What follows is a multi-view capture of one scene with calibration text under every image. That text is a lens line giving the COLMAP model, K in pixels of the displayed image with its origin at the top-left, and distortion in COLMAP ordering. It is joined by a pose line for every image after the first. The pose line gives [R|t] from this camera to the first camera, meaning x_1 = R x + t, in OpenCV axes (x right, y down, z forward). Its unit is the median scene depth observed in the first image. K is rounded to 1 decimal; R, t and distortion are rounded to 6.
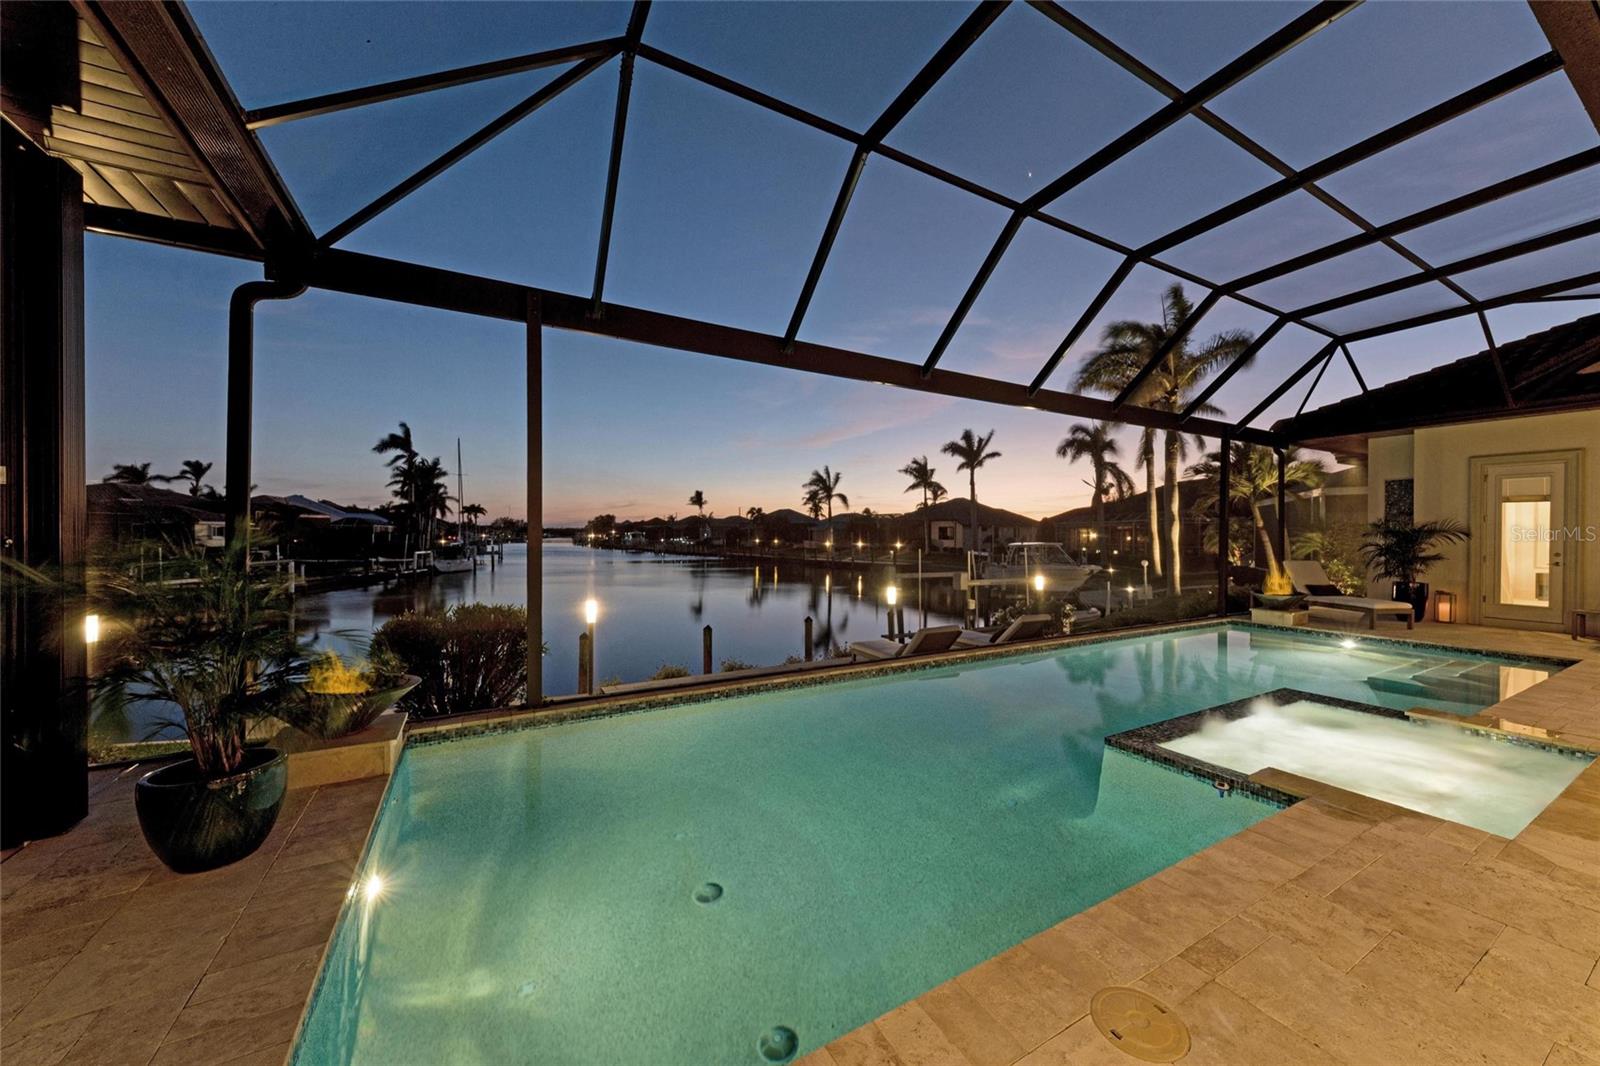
lens RADIAL K [[585.0, 0, 840.2], [0, 585.0, 551.1], [0, 0, 1]] dist [0.011324, -0.001519]
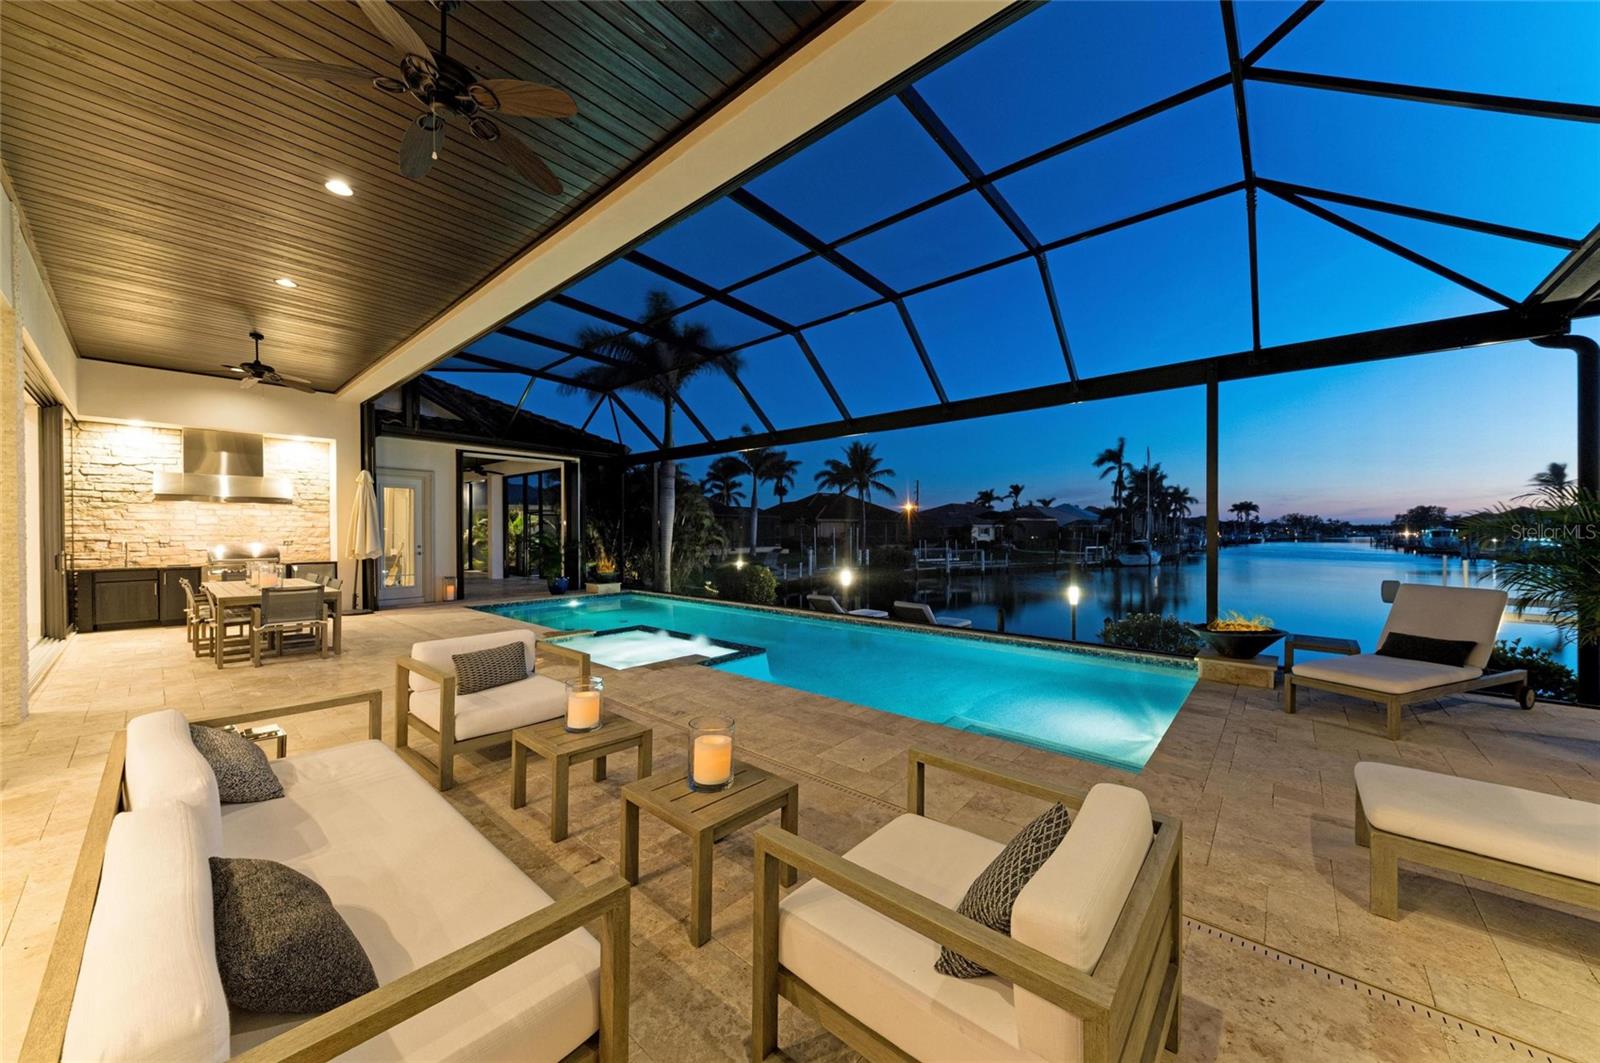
lens RADIAL K [[558.4, 0, 793.3], [0, 558.4, 528.7], [0, 0, 1]] dist [0.002303, 0.000193]
pose [[0.295101, -0.009180, -0.955422, 0.249231], [-0.025147, 0.999533, -0.017371, -0.001767], [0.955135, 0.029152, 0.294733, 0.087446]]
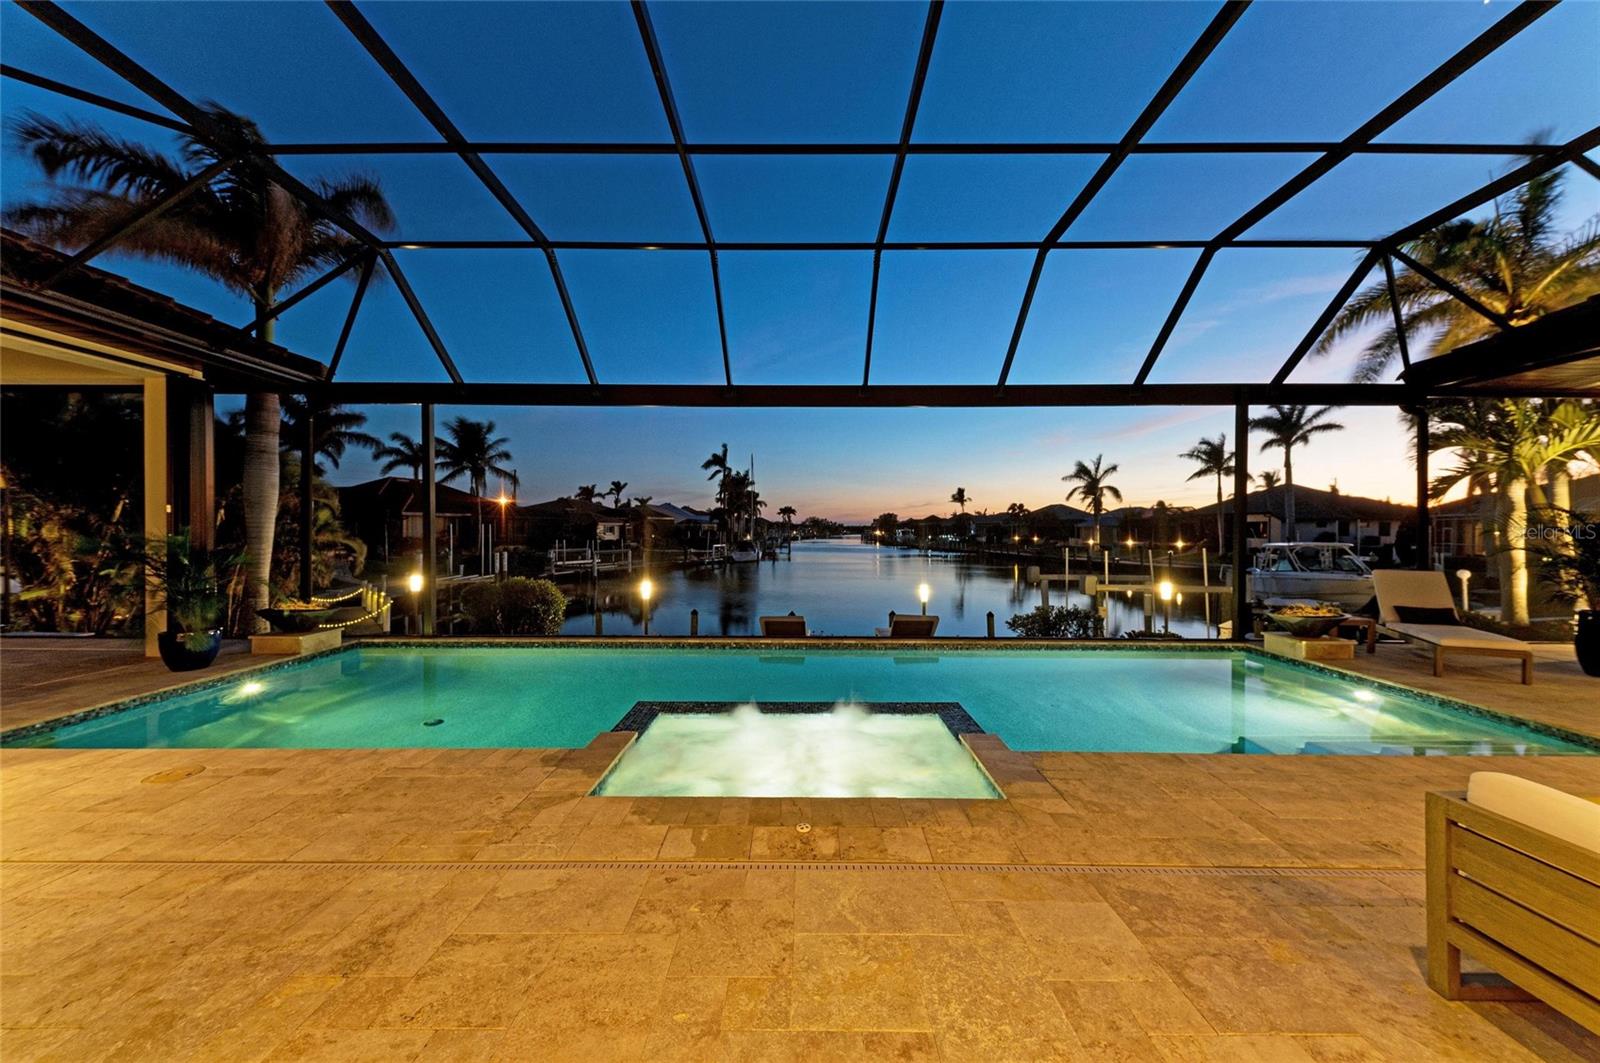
lens RADIAL K [[585.0, 0, 801.0], [0, 585.0, 534.1], [0, 0, 1]] dist [0.011324, -0.001519]
pose [[0.852588, 0.002336, -0.522578, 0.128678], [-0.015145, 0.999680, -0.020240, -0.000182], [0.522364, 0.025171, 0.852351, 0.014775]]
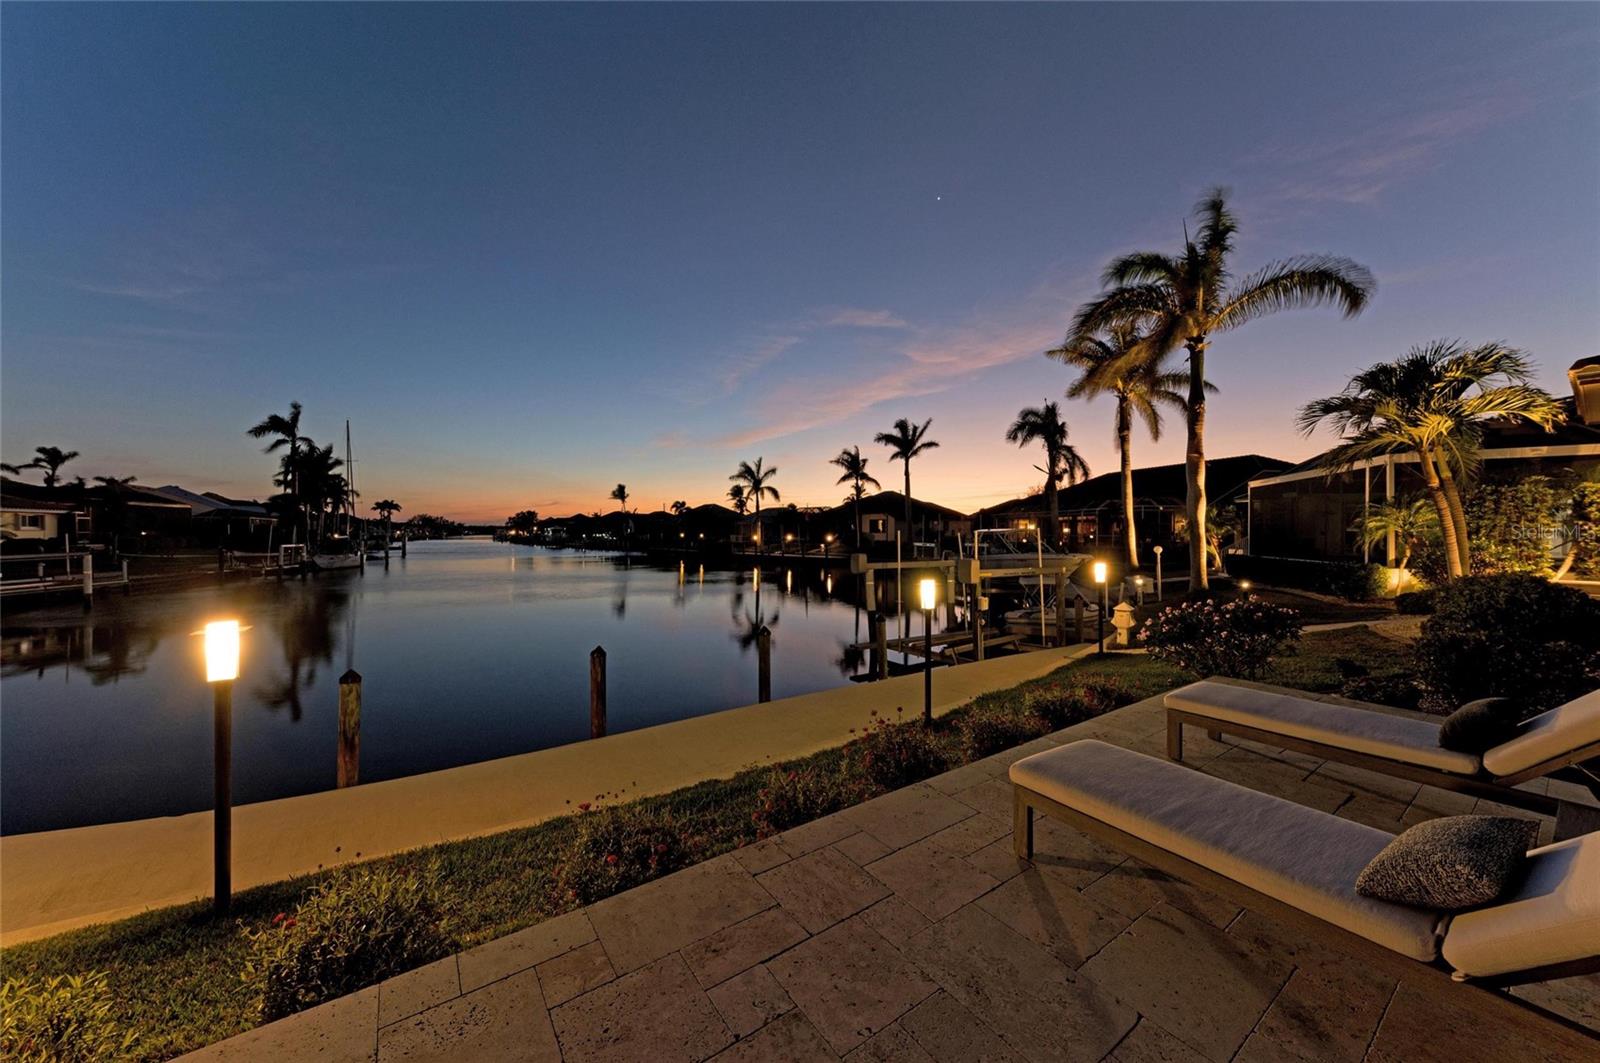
lens RADIAL K [[554.8, 0, 808.6], [0, 554.8, 540.9], [0, 0, 1]] dist [0.001281, -0.000924]
pose [[0.996510, -0.002135, 0.083441, -0.021138], [0.003200, 0.999915, -0.012630, 0.009394], [-0.083407, 0.012853, 0.996433, 0.146806]]
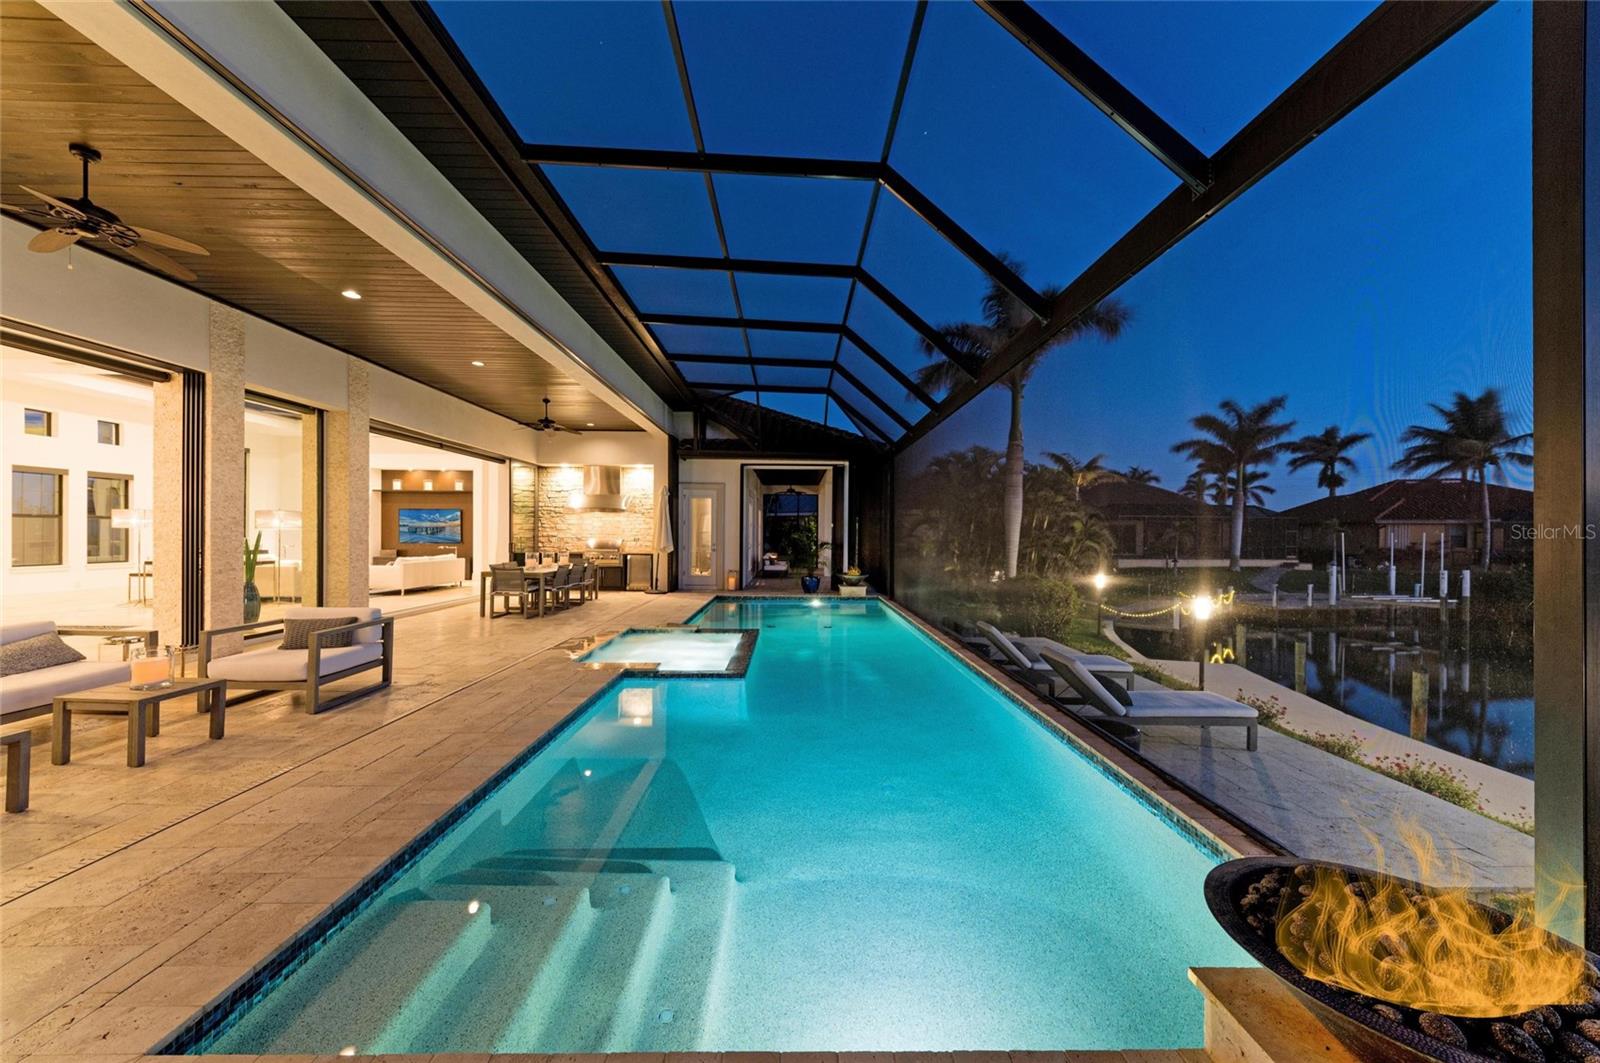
lens RADIAL K [[533.0, 0, 772.3], [0, 533.0, 534.3], [0, 0, 1]] dist [-0.001030, -0.000065]
pose [[-0.544154, -0.009000, -0.838937, 0.191510], [-0.034238, 0.999348, 0.011487, -0.004164], [0.838287, 0.034975, -0.544107, 0.195580]]
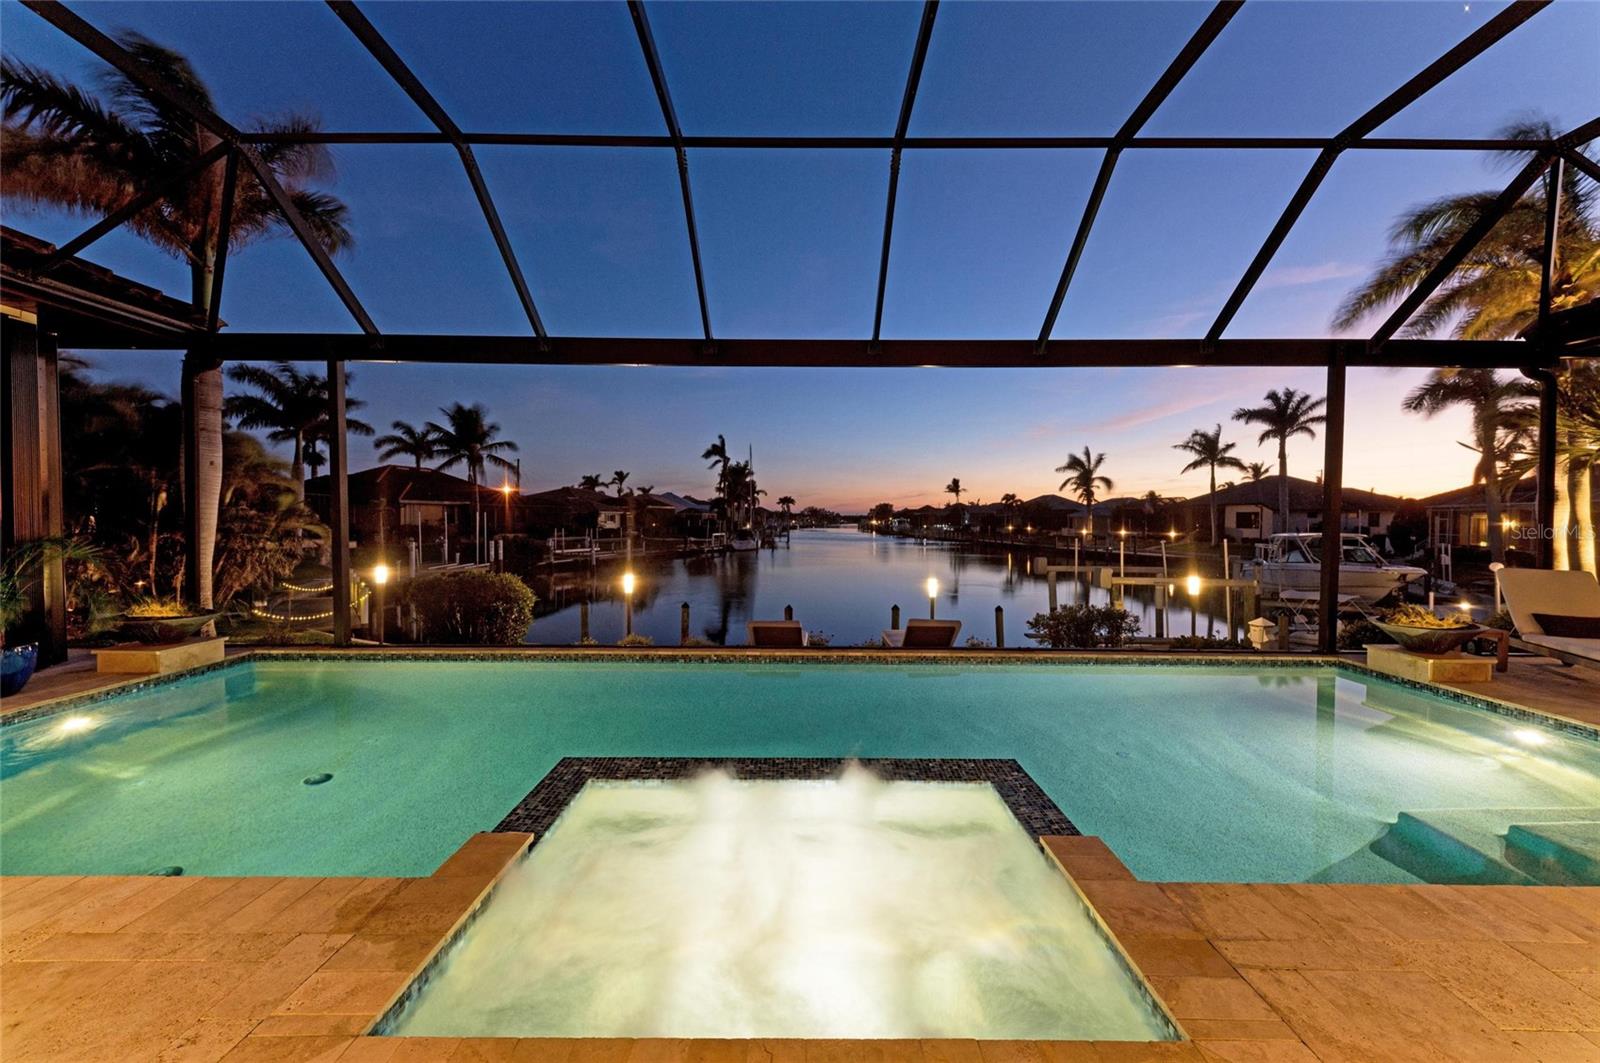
lens RADIAL K [[563.9, 0, 803.1], [0, 563.9, 533.3], [0, 0, 1]] dist [0.010764, -0.002045]
pose [[0.855712, 0.013826, -0.517268, 0.110575], [-0.017628, 0.999842, -0.002438, -0.000748], [0.517153, 0.011205, 0.855820, 0.045745]]
